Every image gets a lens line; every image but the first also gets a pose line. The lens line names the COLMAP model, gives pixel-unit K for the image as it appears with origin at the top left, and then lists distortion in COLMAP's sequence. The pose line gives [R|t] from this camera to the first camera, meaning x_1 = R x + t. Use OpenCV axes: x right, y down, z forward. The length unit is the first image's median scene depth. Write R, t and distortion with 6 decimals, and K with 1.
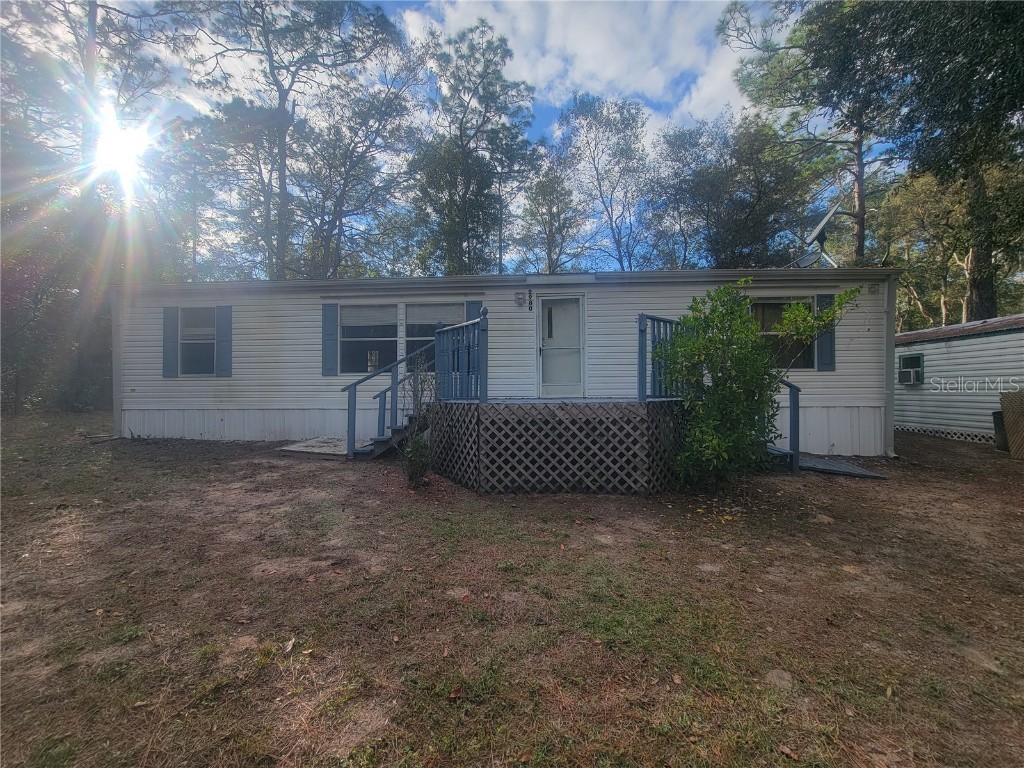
lens RADIAL K [[415.3, 0, 514.5], [0, 415.3, 382.2], [0, 0, 1]] dist [-0.005220, 0.001282]
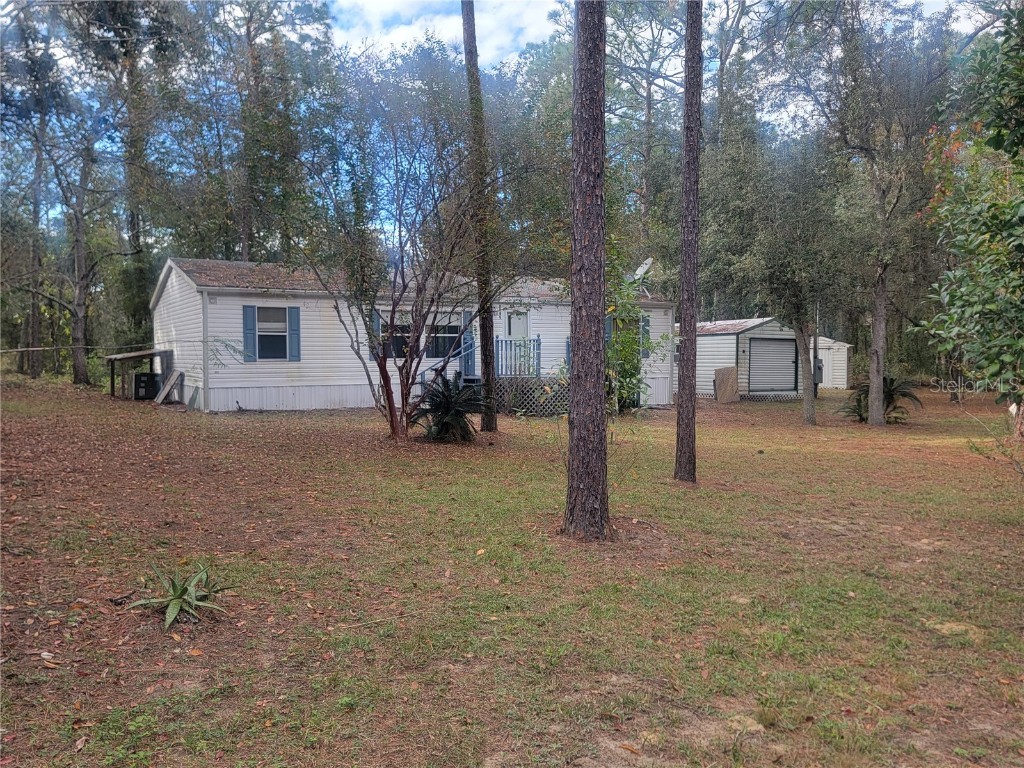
lens RADIAL K [[874.0, 0, 517.7], [0, 874.0, 386.4], [0, 0, 1]] dist [0.055923, -0.005806]
pose [[0.833865, -0.016272, 0.551728, -1.776001], [0.011115, 0.999858, 0.012690, 0.042522], [-0.551856, -0.004449, 0.833927, -1.830275]]
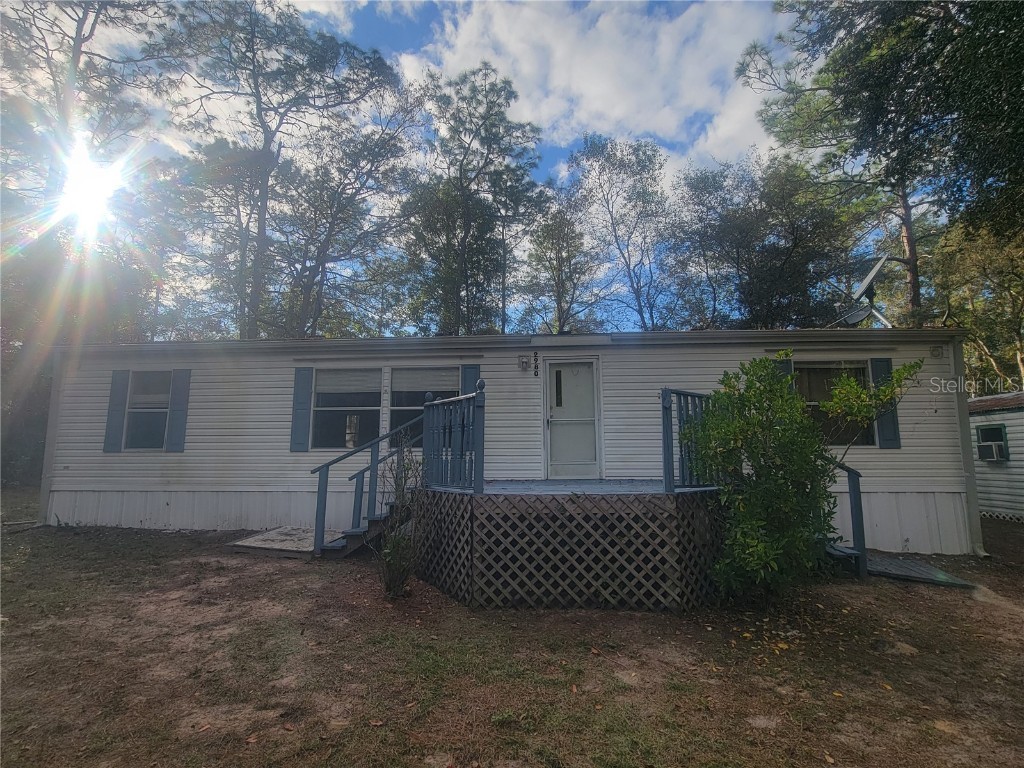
lens RADIAL K [[487.0, 0, 514.8], [0, 487.0, 382.6], [0, 0, 1]] dist [-0.001594, -0.001349]
pose [[0.999947, 0.001945, -0.010082, 0.004804], [-0.003249, 0.991388, -0.130917, -0.027762], [0.009741, 0.130943, 0.991342, 0.002074]]
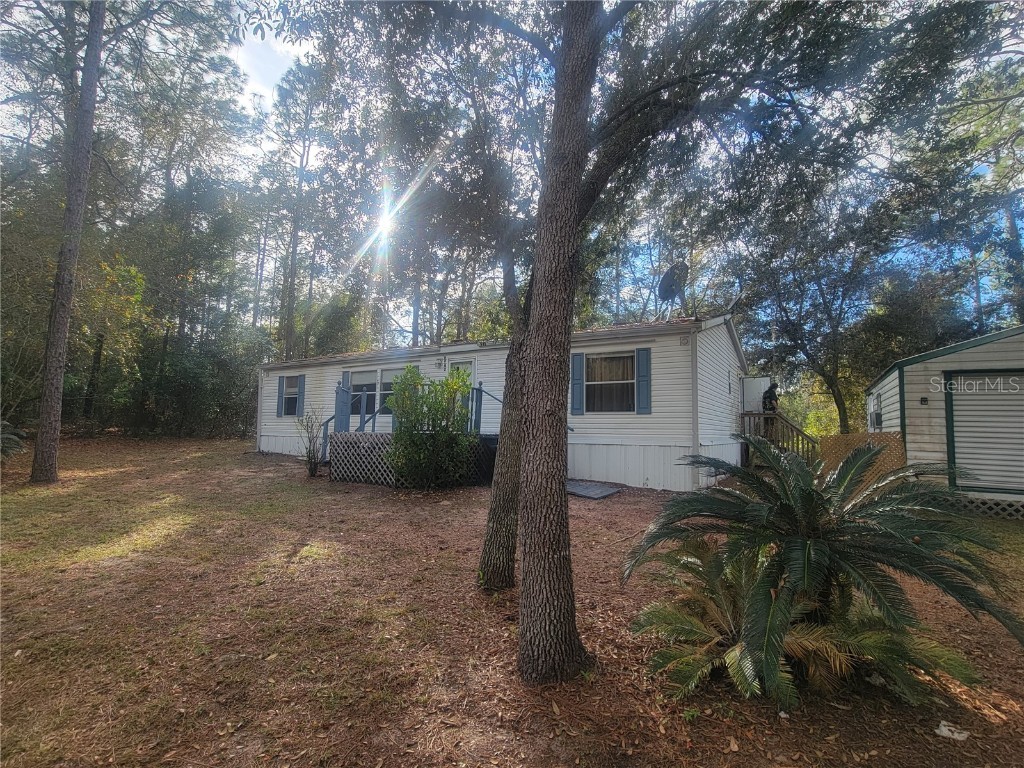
lens RADIAL K [[487.0, 0, 517.8], [0, 487.0, 383.0], [0, 0, 1]] dist [-0.001594, -0.001349]
pose [[0.885426, -0.028174, -0.463925, 1.069517], [-0.009069, 0.996924, -0.077851, -0.004883], [0.464691, 0.073139, 0.882447, -0.359602]]
